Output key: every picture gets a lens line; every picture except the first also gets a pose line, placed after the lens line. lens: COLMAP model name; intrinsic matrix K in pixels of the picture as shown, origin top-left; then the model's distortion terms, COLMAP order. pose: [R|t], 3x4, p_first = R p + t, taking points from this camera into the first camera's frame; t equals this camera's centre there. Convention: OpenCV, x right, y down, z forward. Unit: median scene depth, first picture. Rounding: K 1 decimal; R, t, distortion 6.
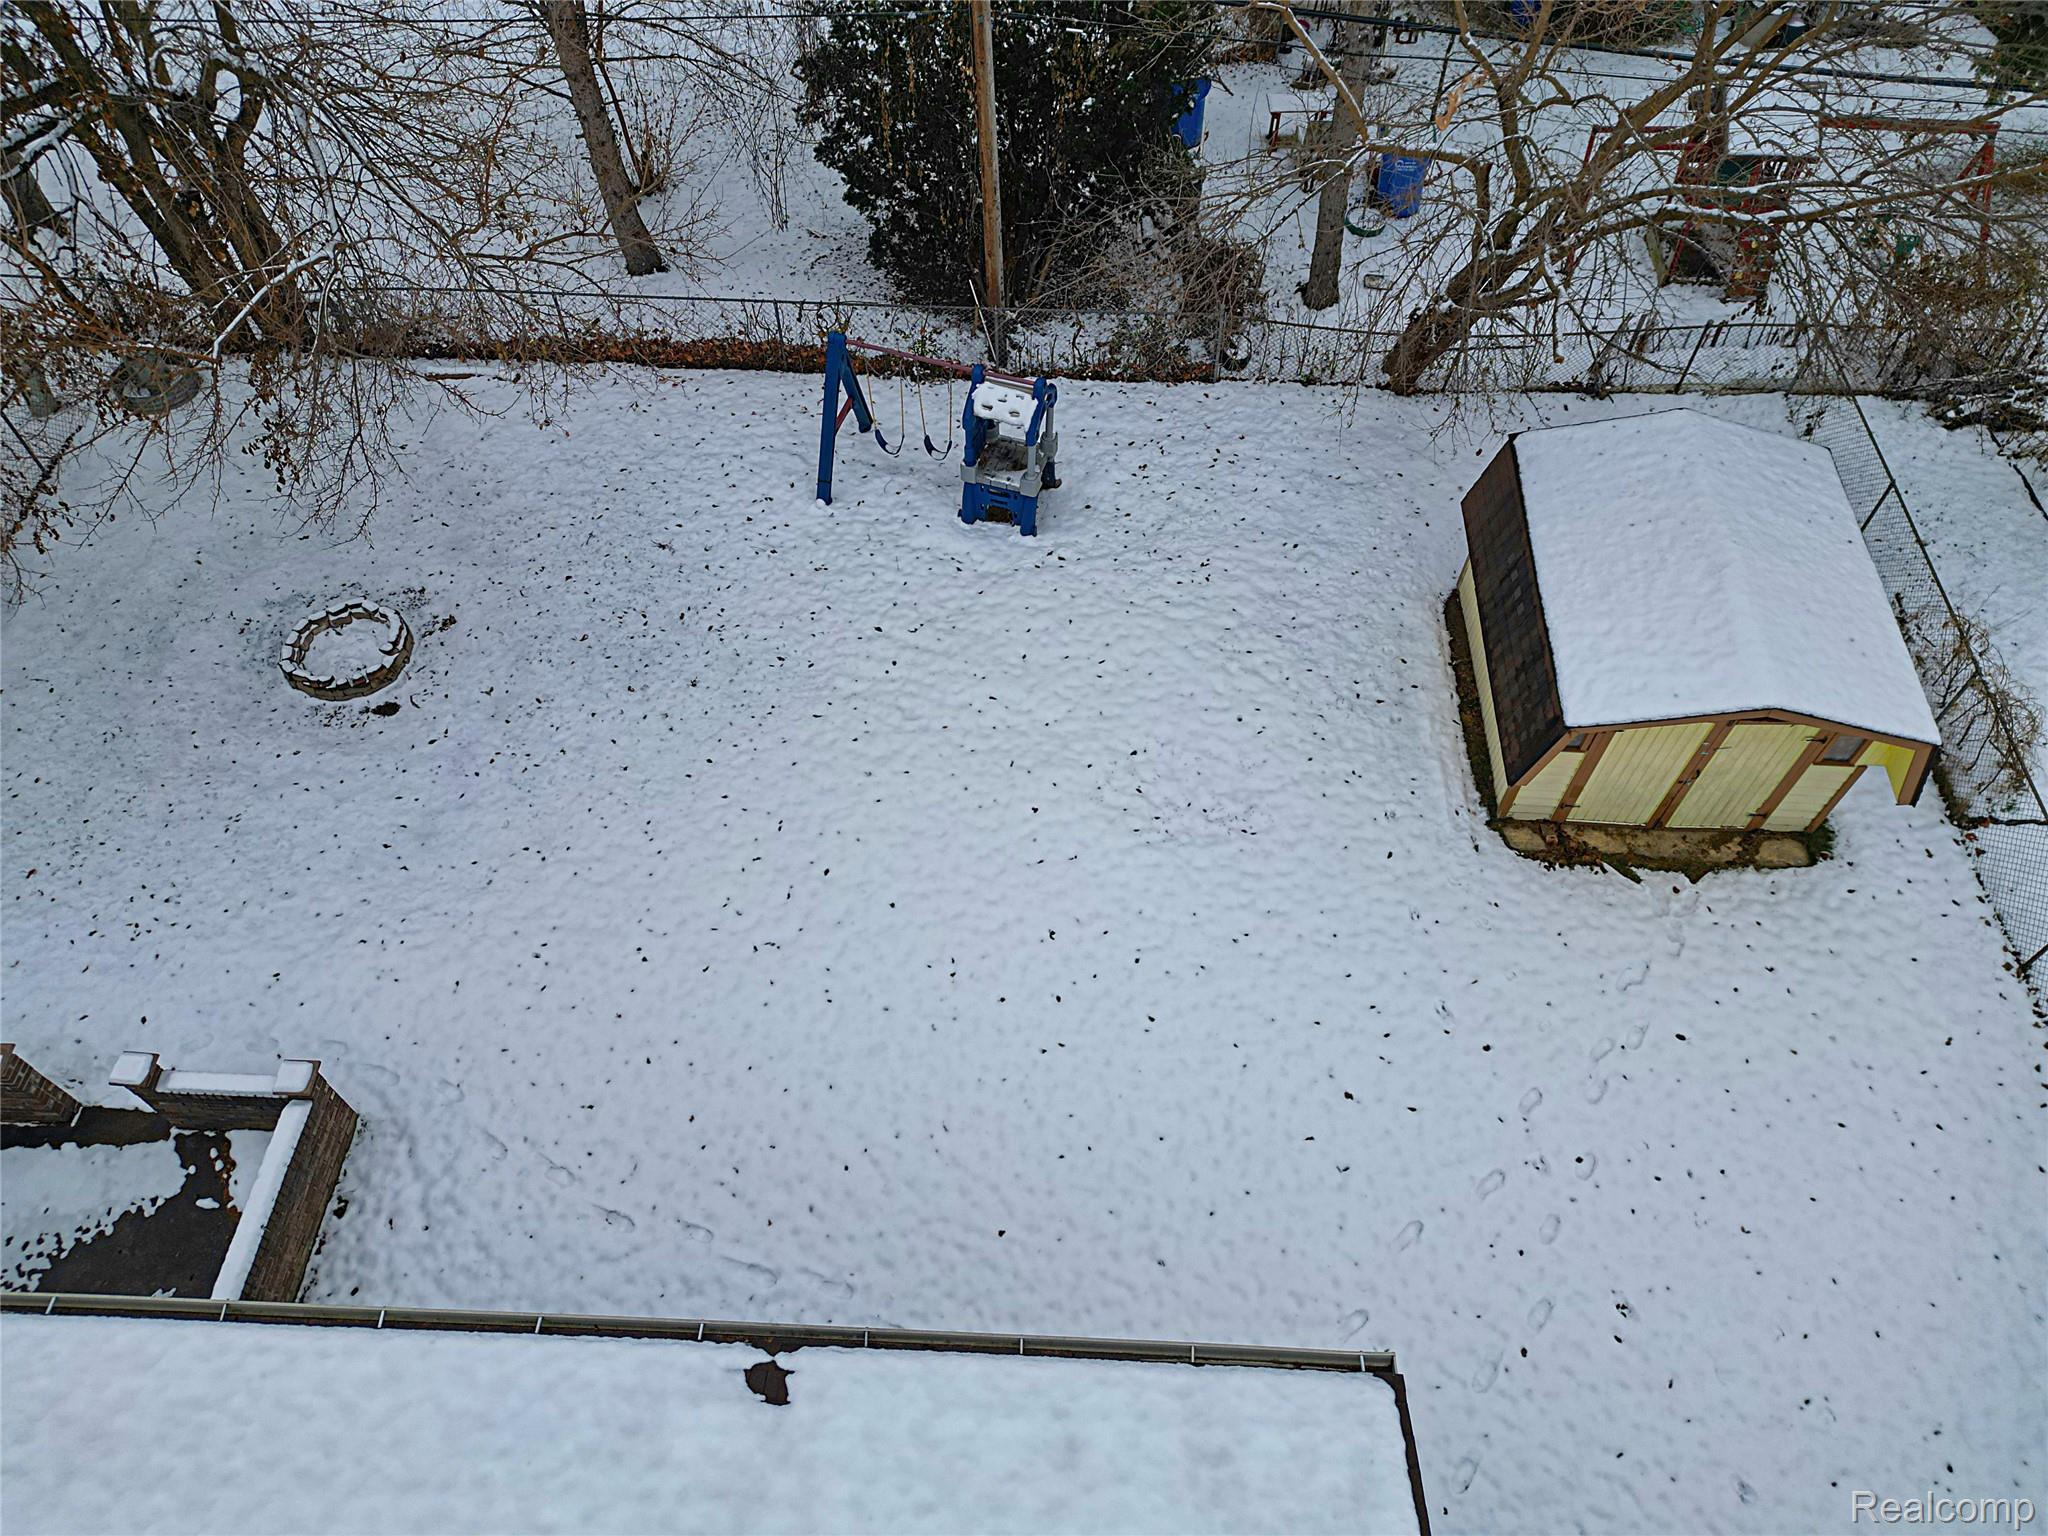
lens RADIAL K [[1425.0, 0, 1023.1], [0, 1425.0, 777.8], [0, 0, 1]] dist [0.070857, -0.054687]
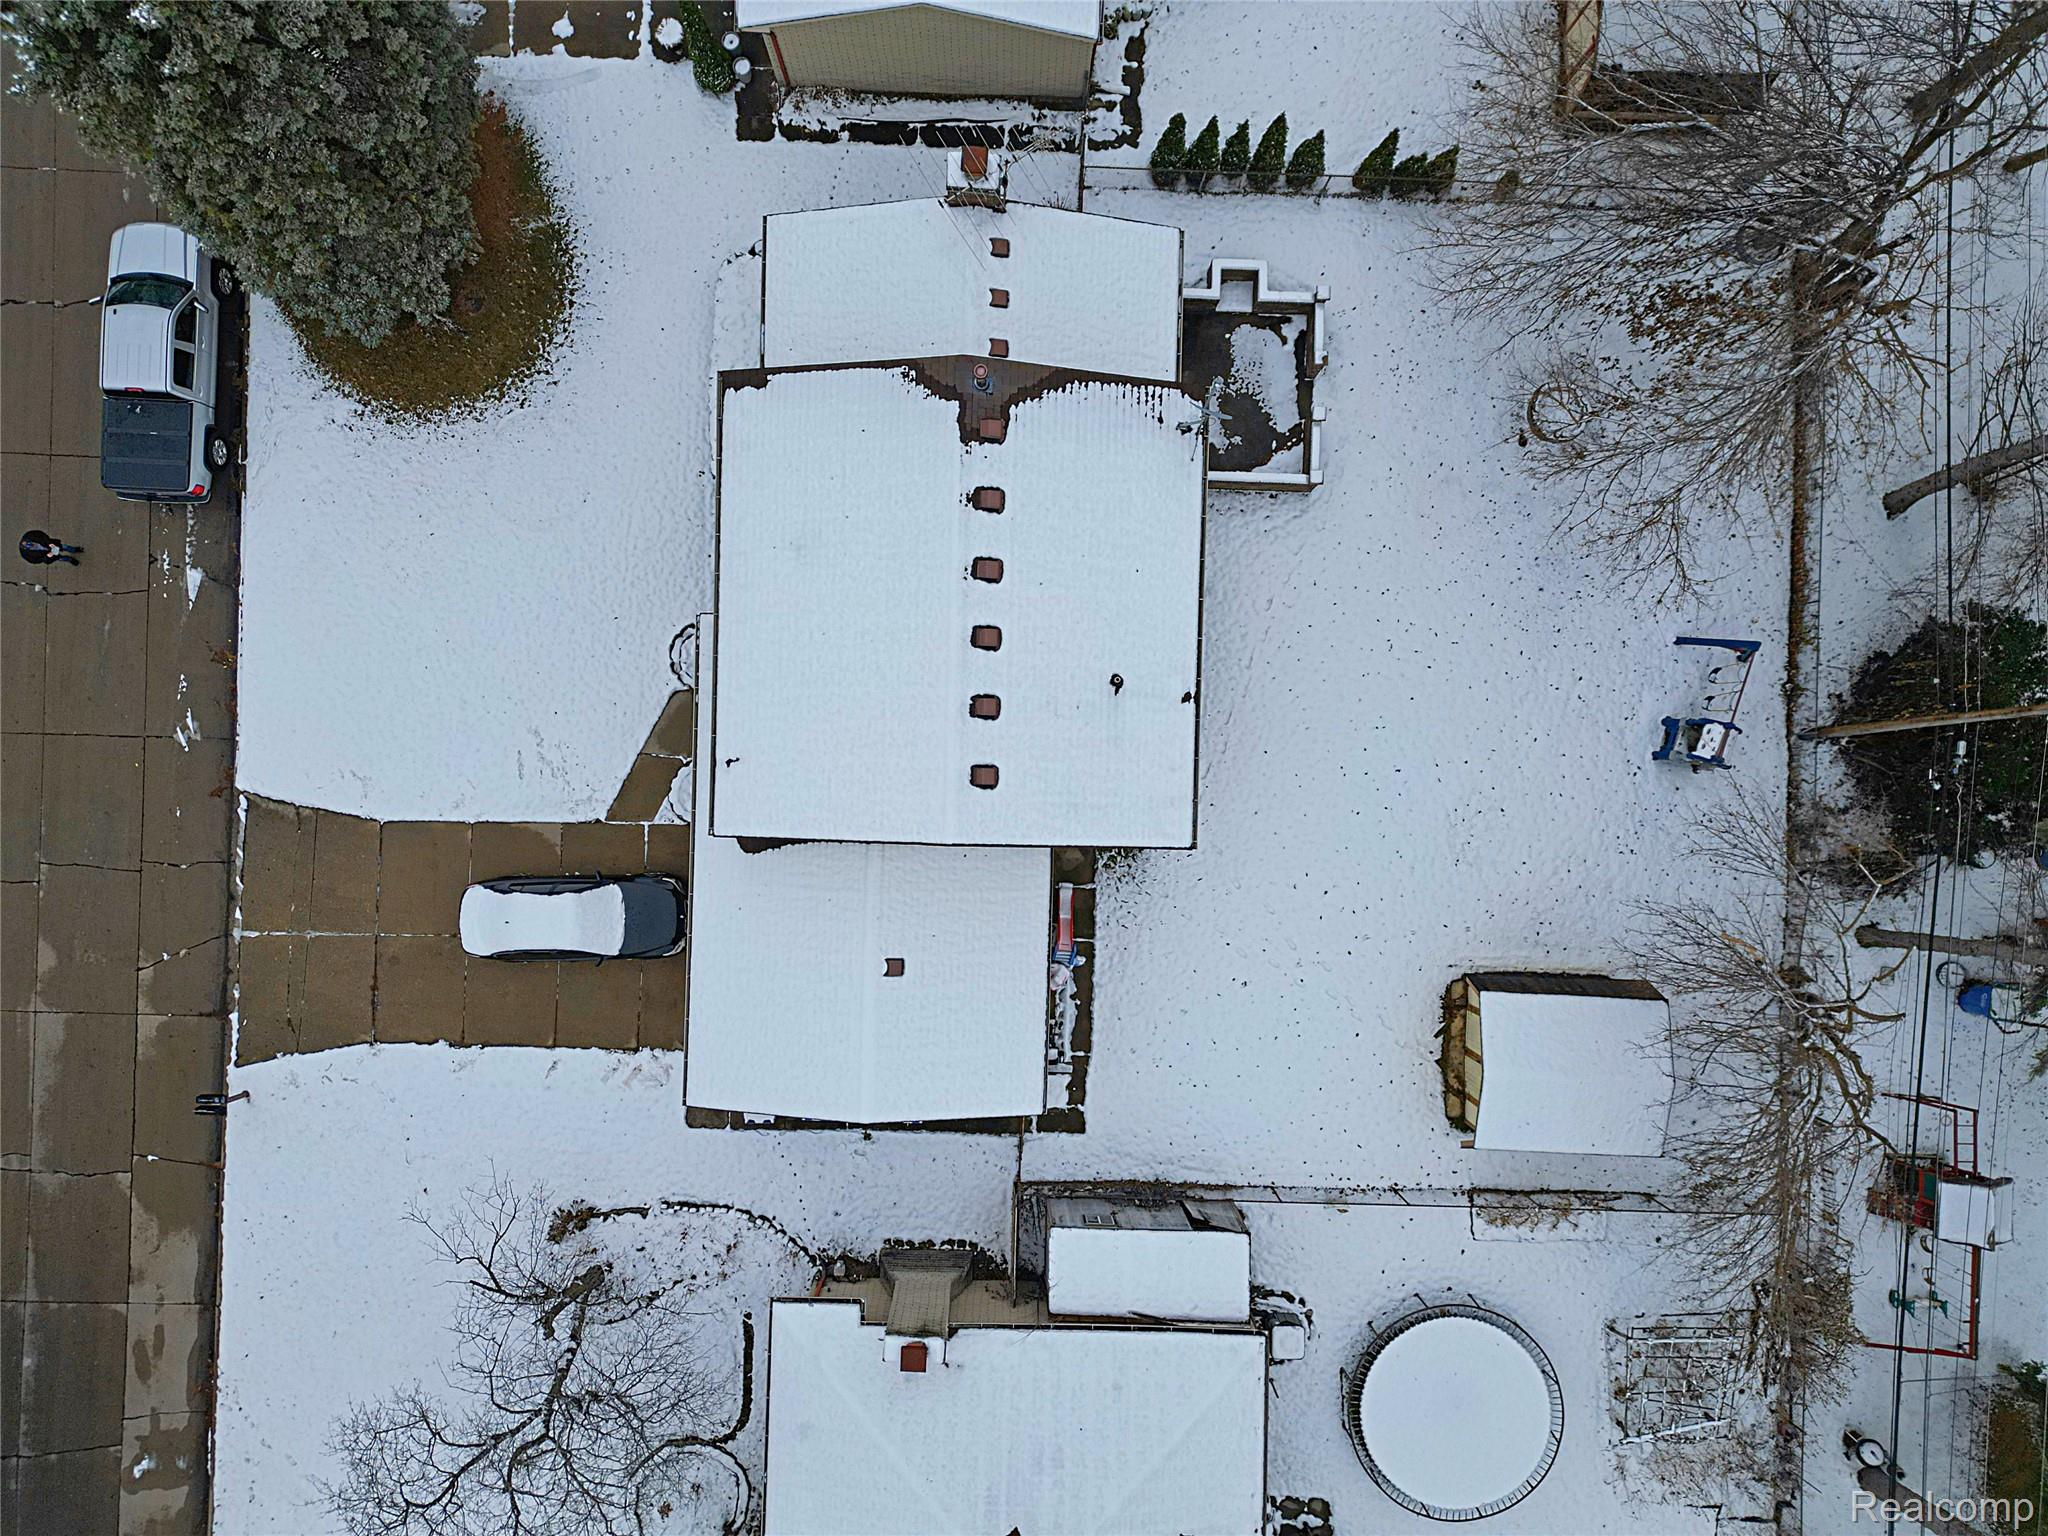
lens RADIAL K [[1425.0, 0, 1021.1], [0, 1425.0, 777.0], [0, 0, 1]] dist [0.070857, -0.054687]
pose [[0.018814, 0.999823, -0.000201, 0.019308], [-0.819484, 0.015536, 0.572892, -0.662964], [0.572794, -0.010613, 0.819631, -1.139115]]
